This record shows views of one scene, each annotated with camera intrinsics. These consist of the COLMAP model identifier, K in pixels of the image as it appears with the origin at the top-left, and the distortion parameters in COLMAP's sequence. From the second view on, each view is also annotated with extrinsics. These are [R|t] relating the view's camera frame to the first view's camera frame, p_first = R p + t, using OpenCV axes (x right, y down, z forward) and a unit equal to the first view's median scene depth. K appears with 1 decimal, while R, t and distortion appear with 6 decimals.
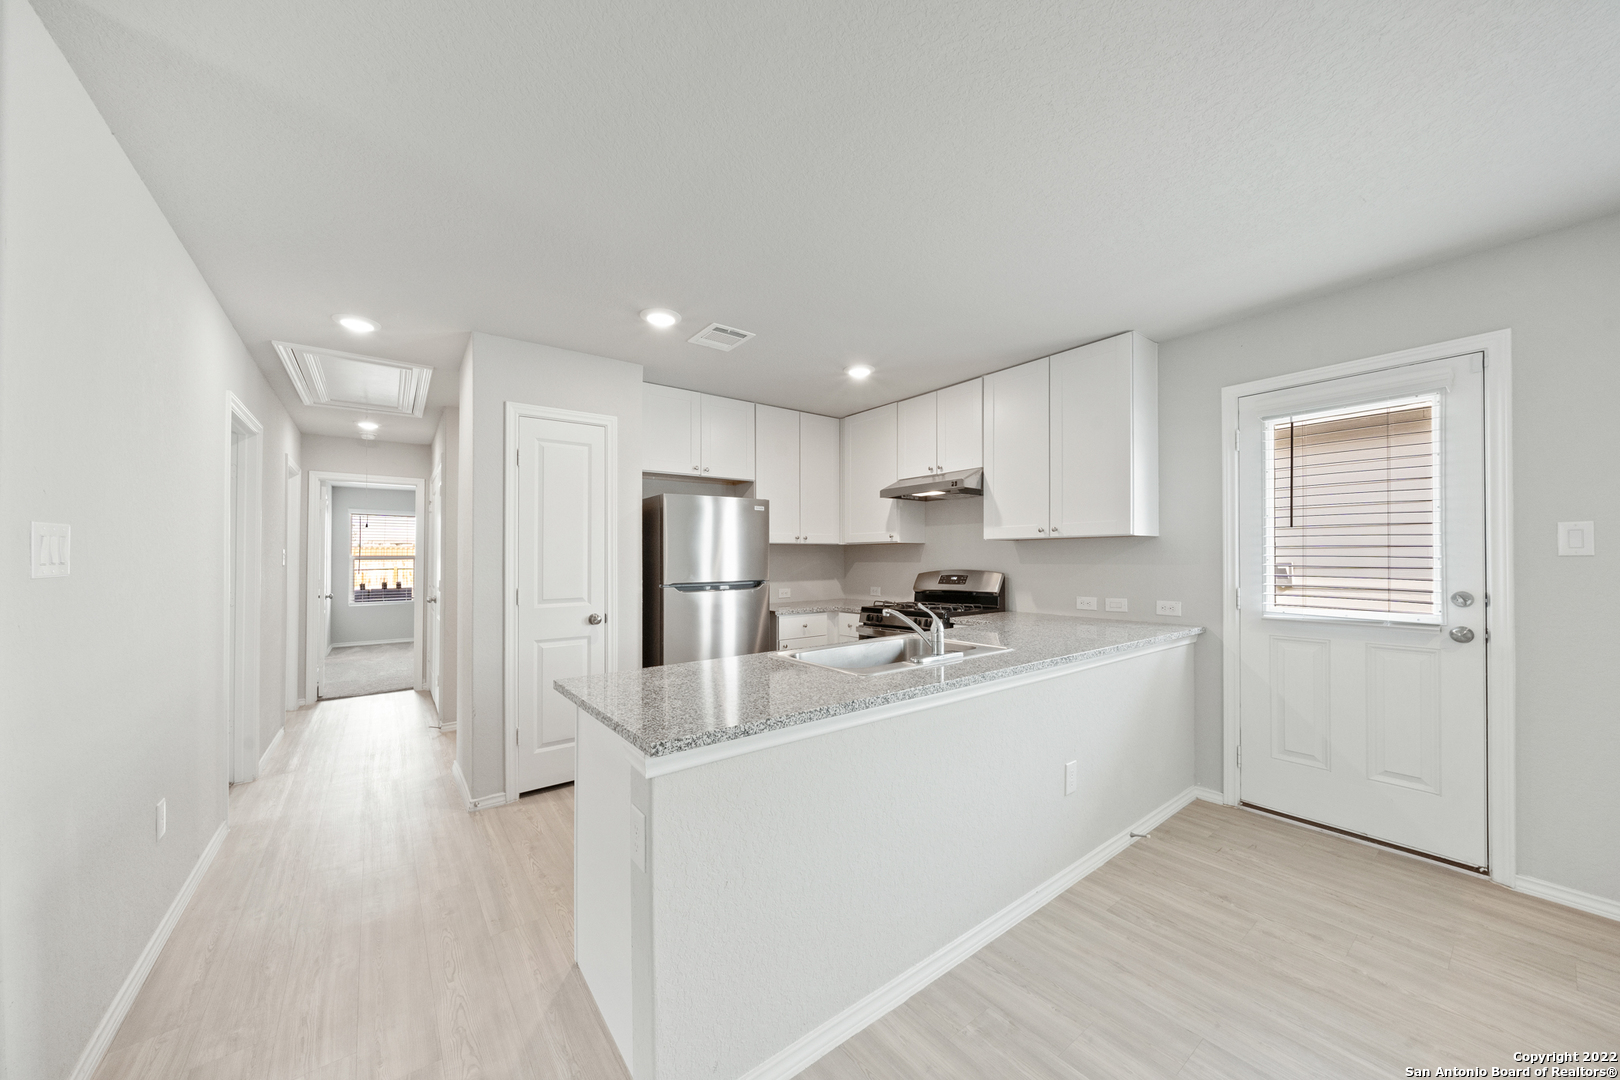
lens RADIAL K [[572.7, 0, 813.2], [0, 572.7, 559.1], [0, 0, 1]] dist [-0.003781, -0.000130]
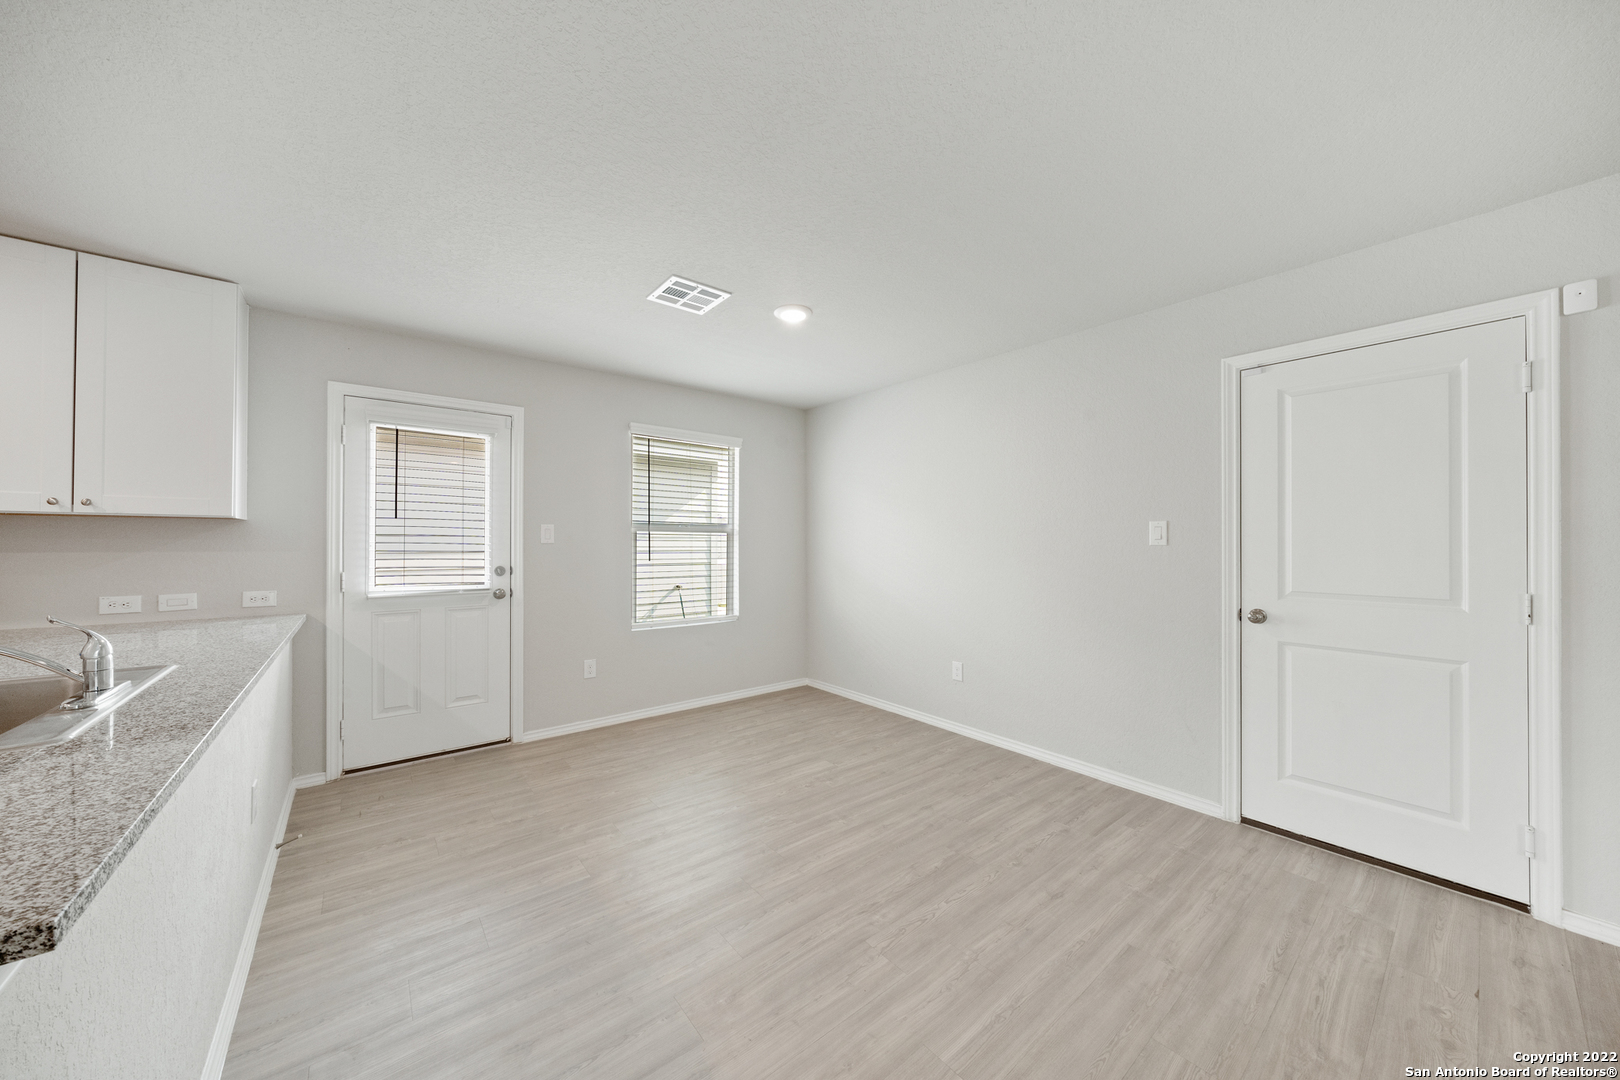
lens RADIAL K [[552.1, 0, 810.0], [0, 552.1, 540.0], [0, 0, 1]] dist [-0.002305, -0.000205]
pose [[-0.034811, 0.012781, 0.999312, -0.306530], [0.000887, 0.999918, -0.012758, 0.003825], [-0.999394, 0.000442, -0.034819, 0.154321]]
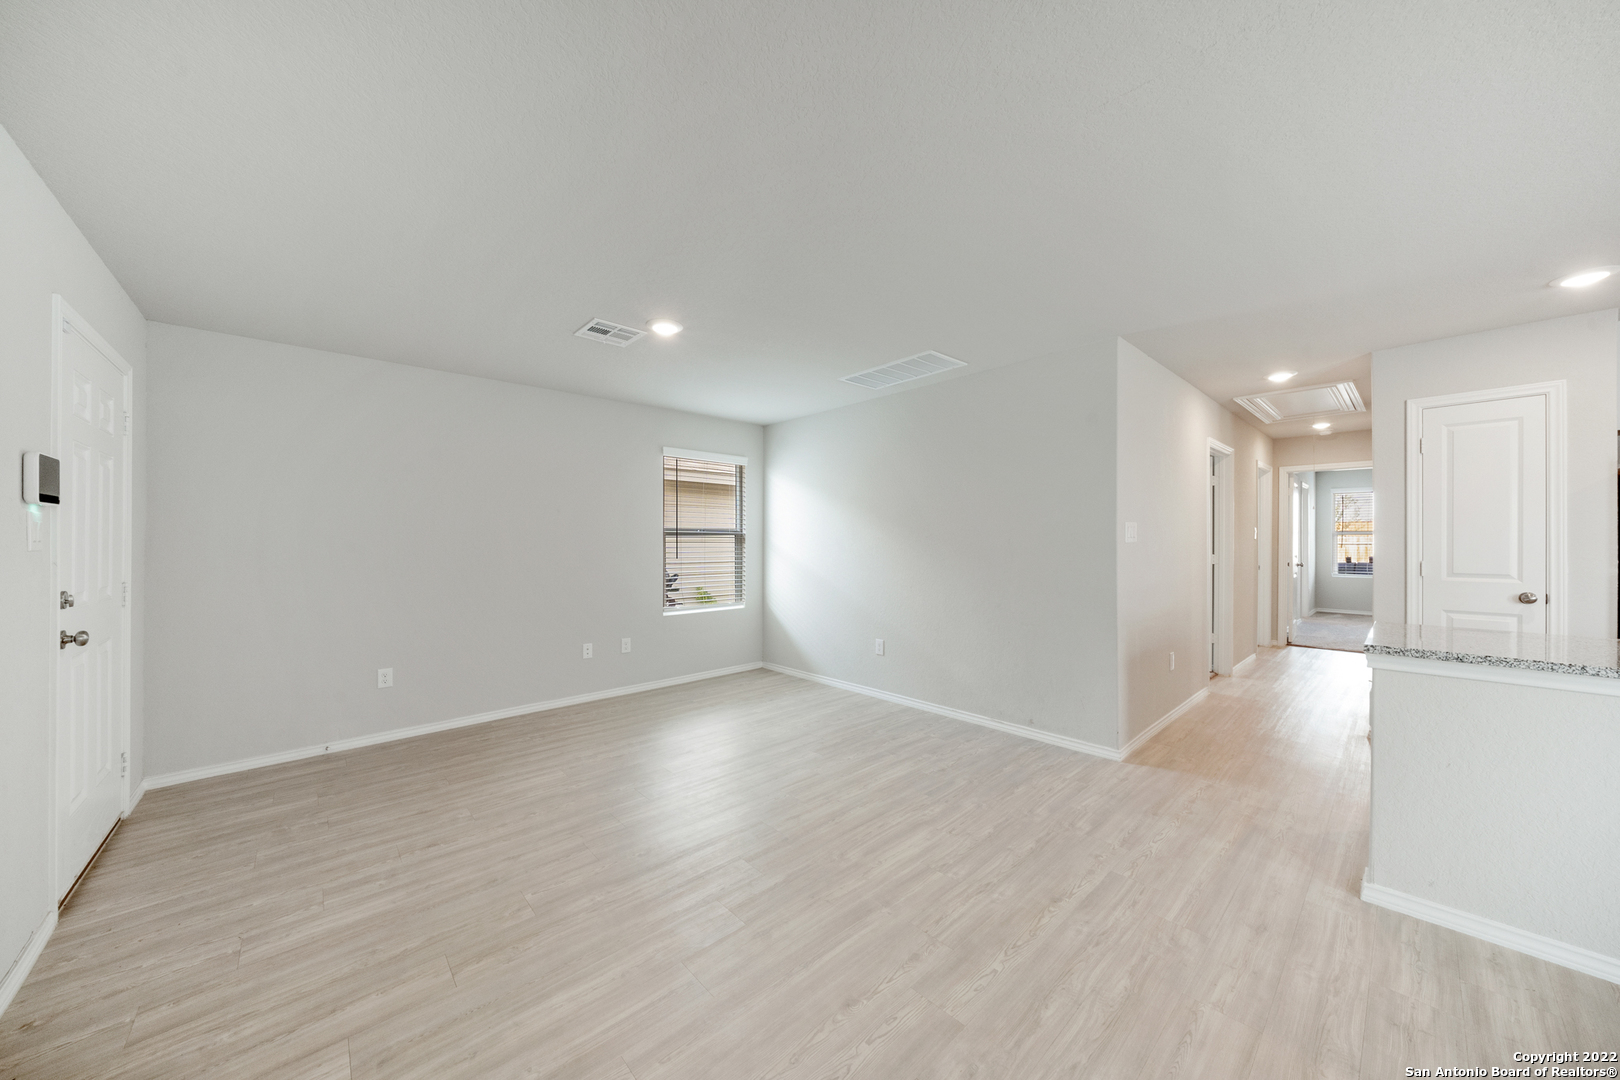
lens RADIAL K [[561.6, 0, 807.0], [0, 561.6, 531.8], [0, 0, 1]] dist [-0.000545, -0.000102]
pose [[0.091758, -0.006633, -0.995759, 0.478729], [0.003836, 0.999973, -0.006308, -0.005263], [0.995774, -0.003241, 0.091781, -0.314572]]
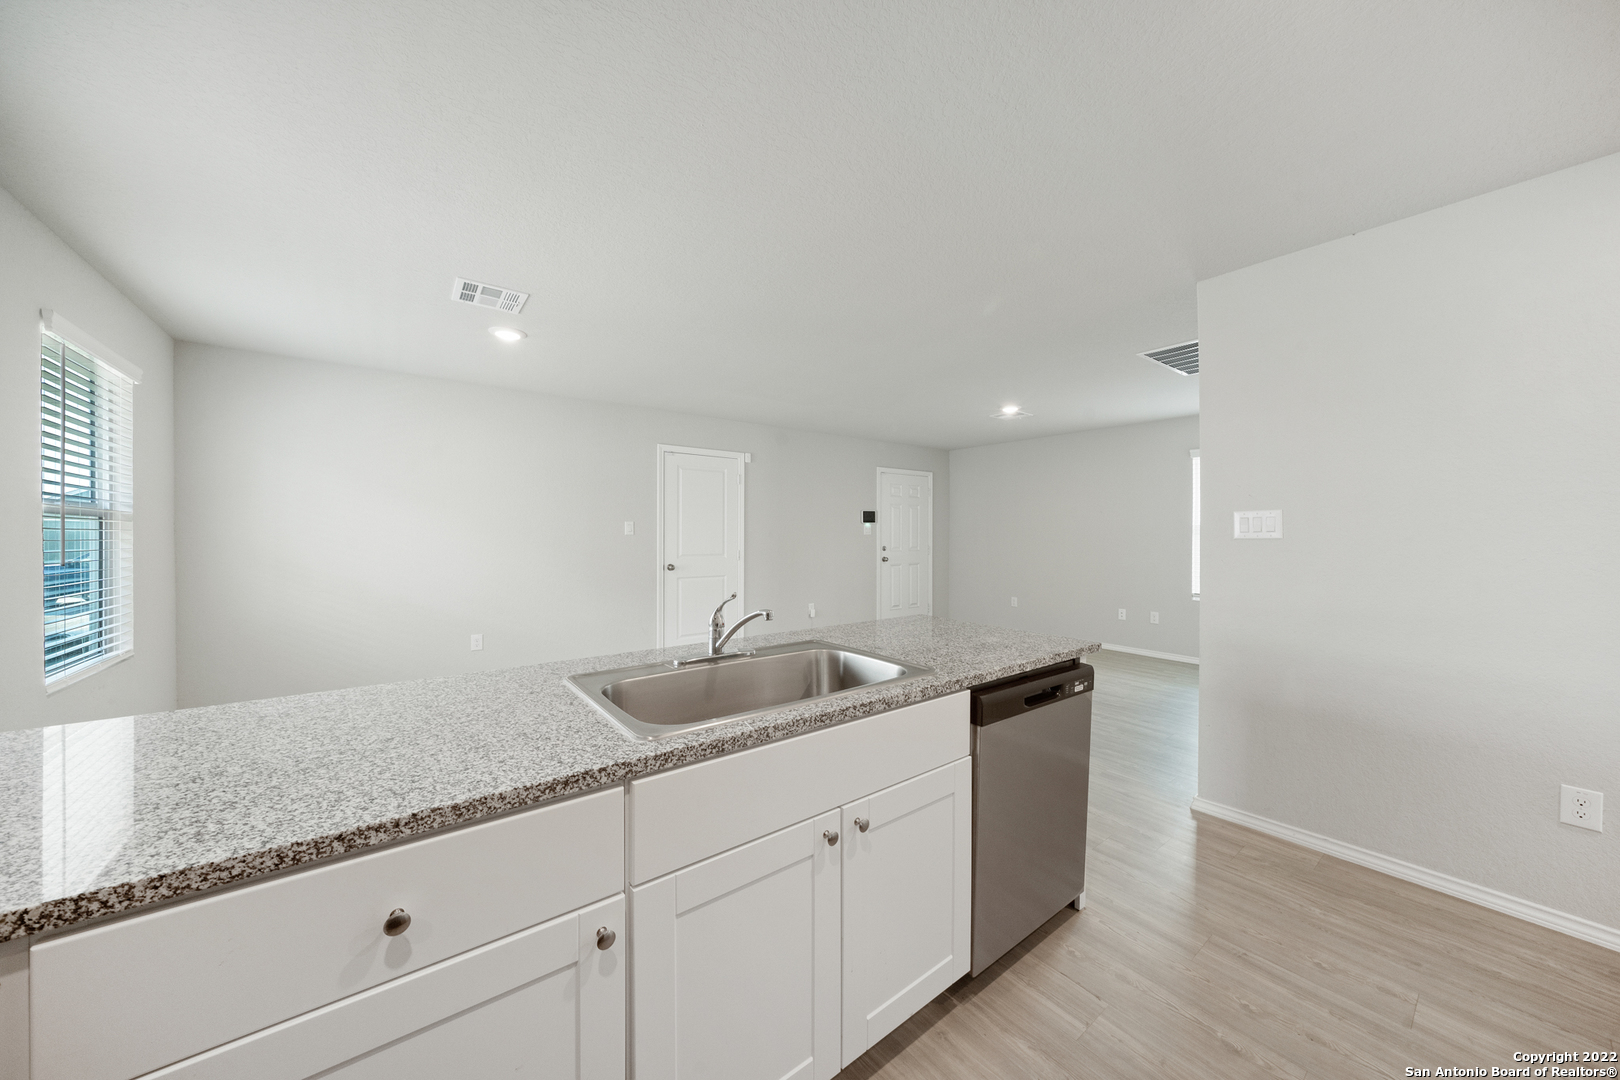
lens RADIAL K [[543.9, 0, 807.8], [0, 543.9, 530.0], [0, 0, 1]] dist [-0.000660, -0.000065]
pose [[-0.999978, 0.006403, -0.001462, 0.054509], [0.006411, 0.999967, -0.005046, -0.001064], [0.001430, -0.005055, -0.999986, 1.231709]]
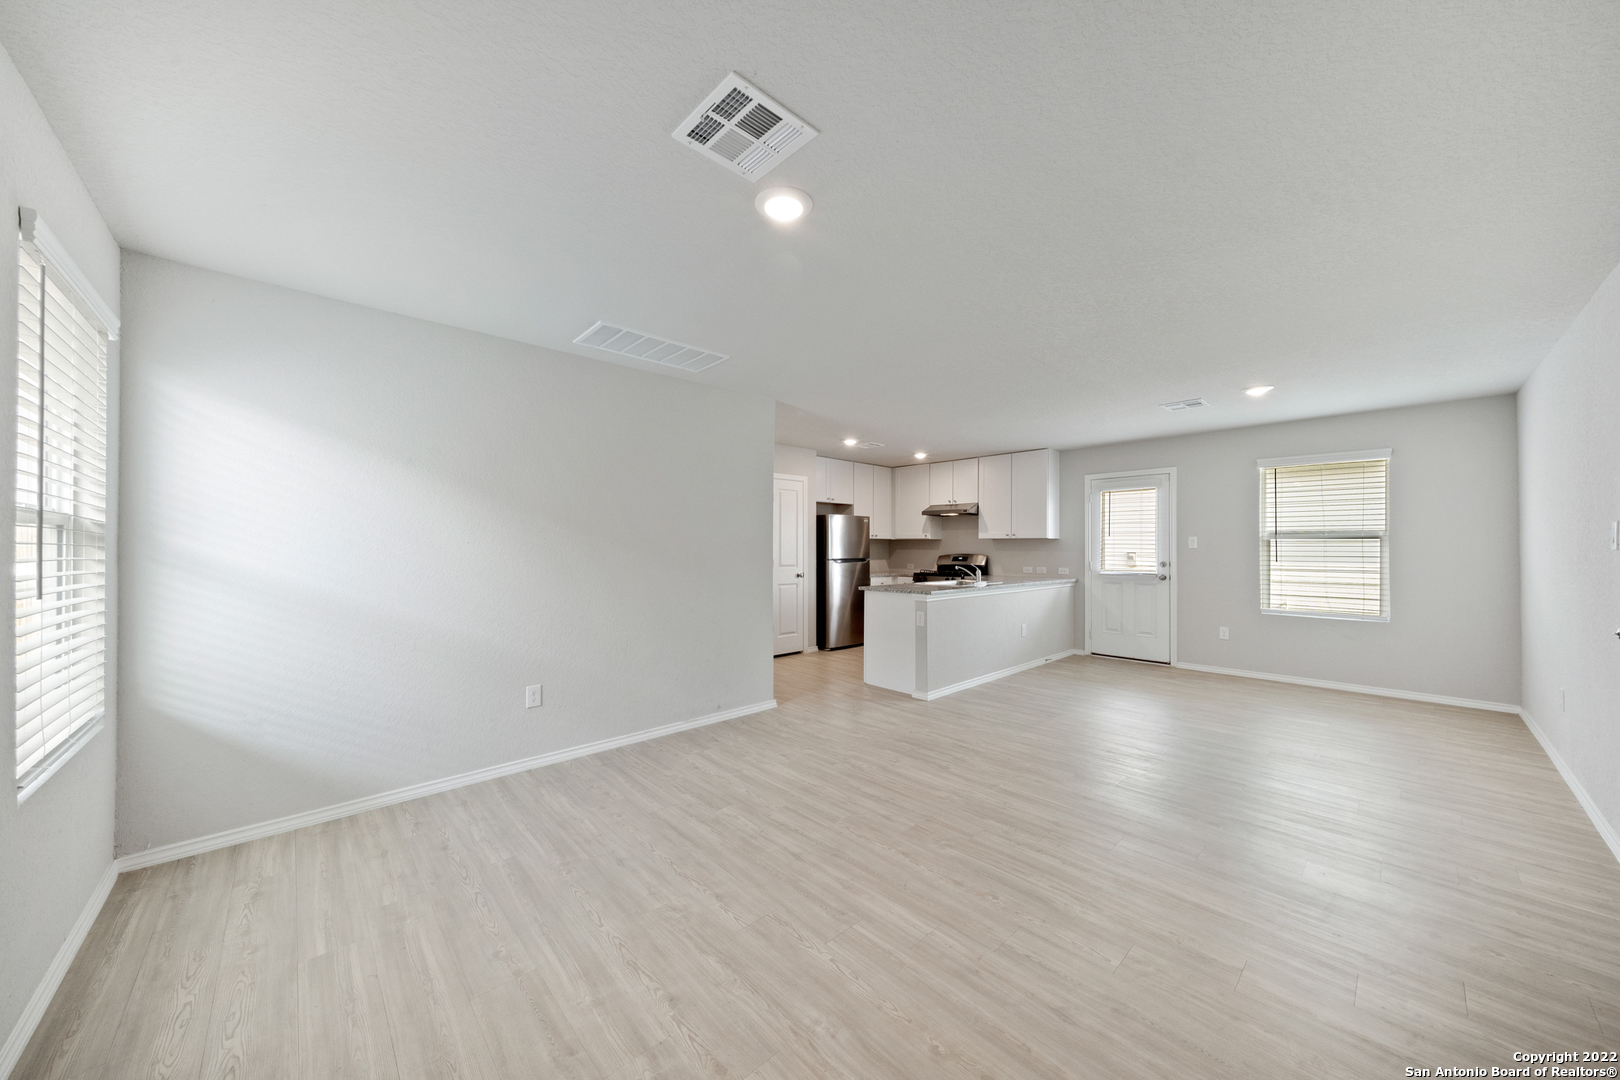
lens RADIAL K [[572.3, 0, 813.5], [0, 572.3, 545.1], [0, 0, 1]] dist [-0.001612, -0.000120]
pose [[0.993478, 0.009659, 0.113613, -0.624687], [-0.008964, 0.999938, -0.006623, 0.008460], [-0.113670, 0.005562, 0.993503, -1.150086]]
